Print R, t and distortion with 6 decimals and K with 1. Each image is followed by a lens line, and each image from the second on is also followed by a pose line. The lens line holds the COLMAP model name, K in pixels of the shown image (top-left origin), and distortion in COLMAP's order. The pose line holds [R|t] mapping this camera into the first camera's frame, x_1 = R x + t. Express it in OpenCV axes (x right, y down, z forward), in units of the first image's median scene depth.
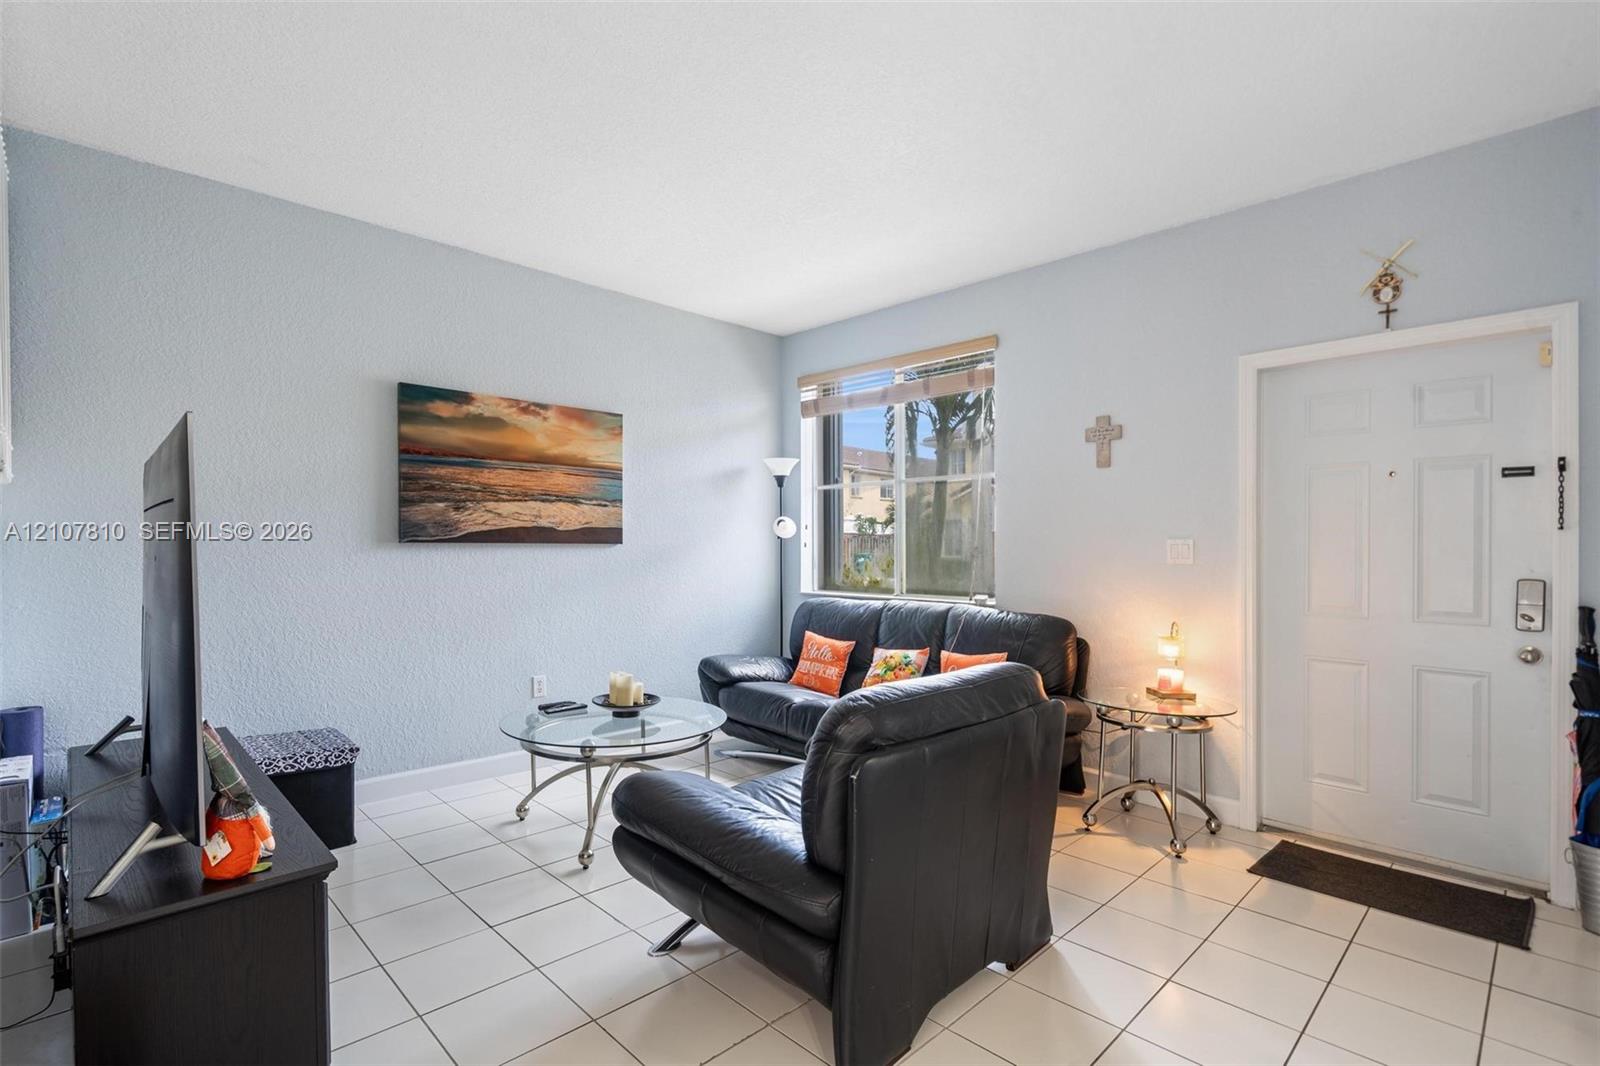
lens RADIAL K [[747.6, 0, 796.9], [0, 747.6, 542.3], [0, 0, 1]] dist [0.003695, 0.000380]
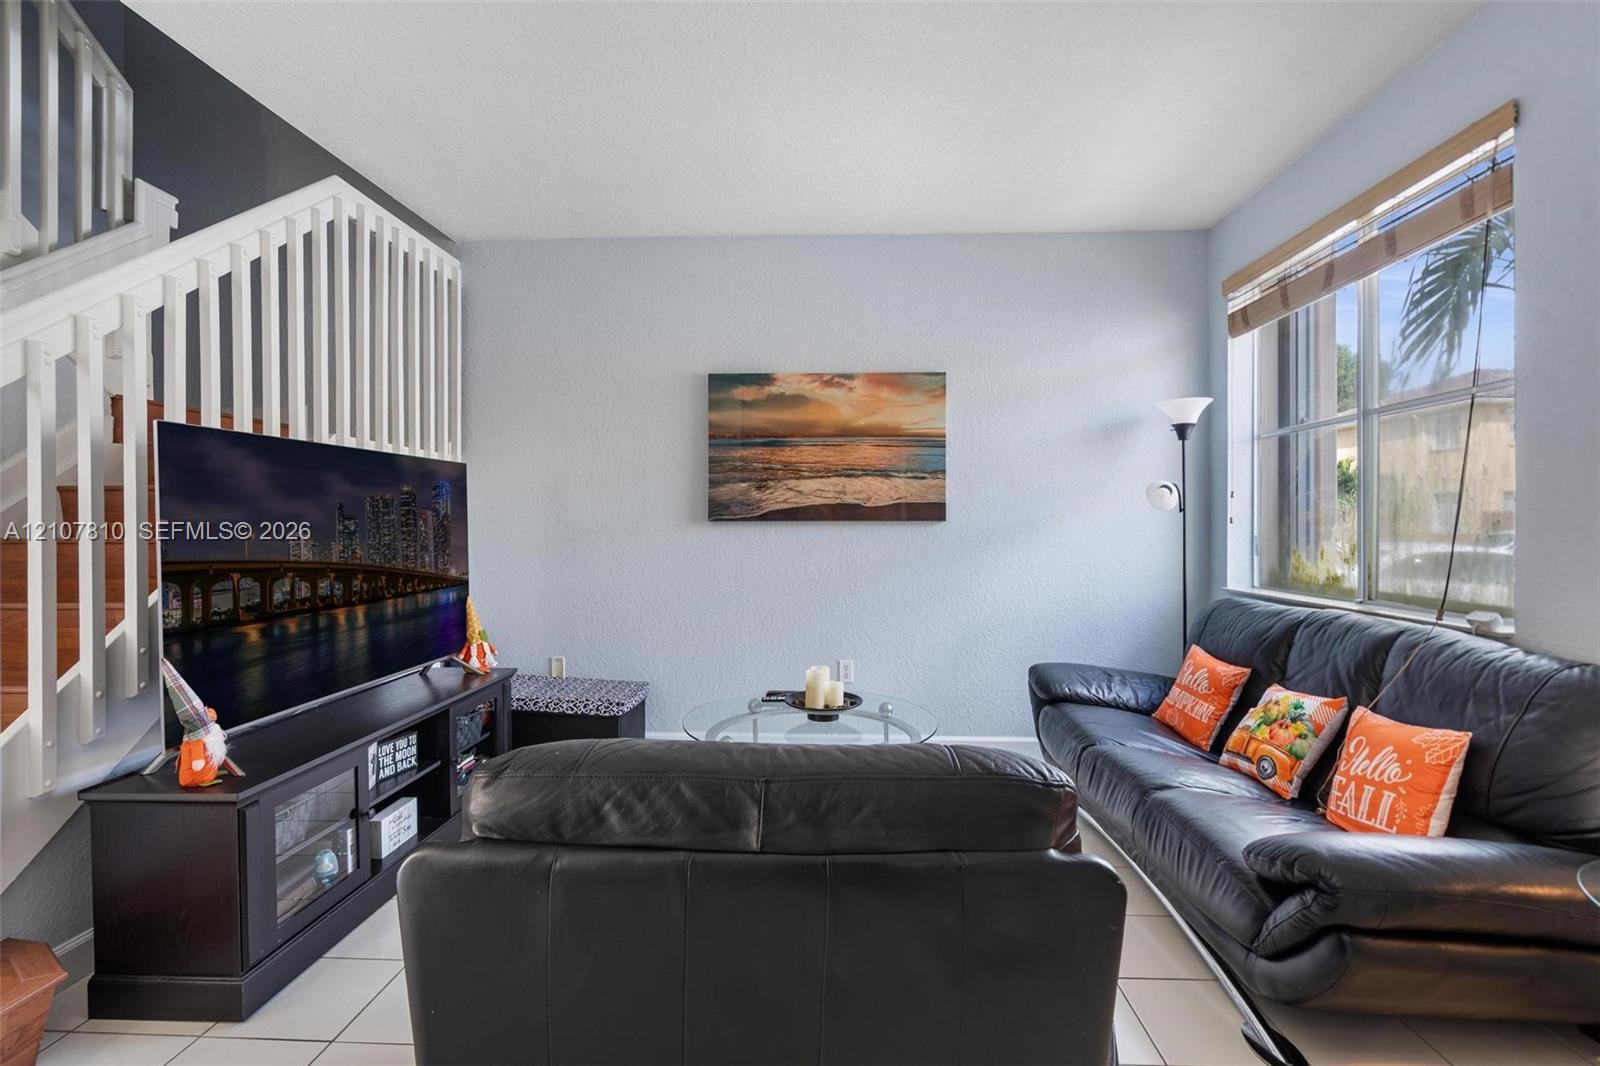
lens RADIAL K [[747.6, 0, 802.5], [0, 747.6, 523.5], [0, 0, 1]] dist [0.003695, 0.000380]
pose [[0.693803, -0.004802, -0.720149, 0.304976], [0.008142, 0.999966, 0.001176, 0.003079], [0.720119, -0.006679, 0.693818, 0.302523]]
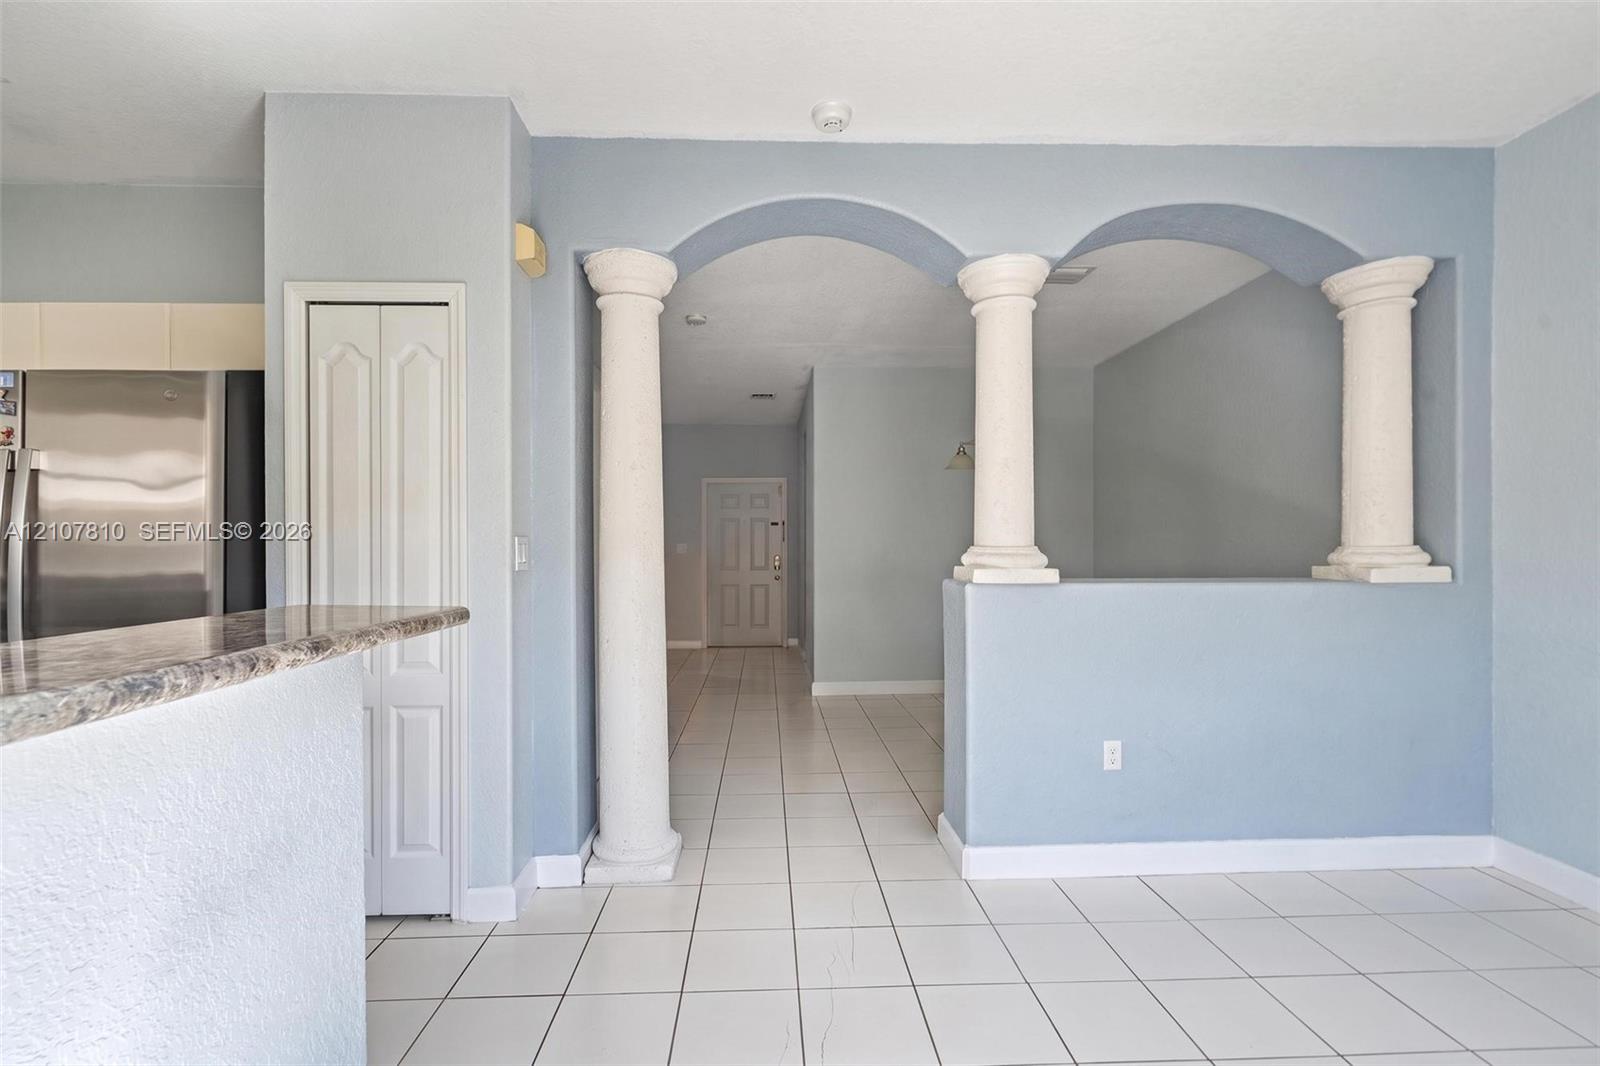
lens RADIAL K [[747.6, 0, 801.8], [0, 747.6, 537.7], [0, 0, 1]] dist [0.003695, 0.000380]
pose [[0.651997, -0.004658, 0.758208, -0.504920], [0.002709, 0.999989, 0.003814, -0.014780], [-0.758217, -0.000433, 0.652002, -0.429829]]
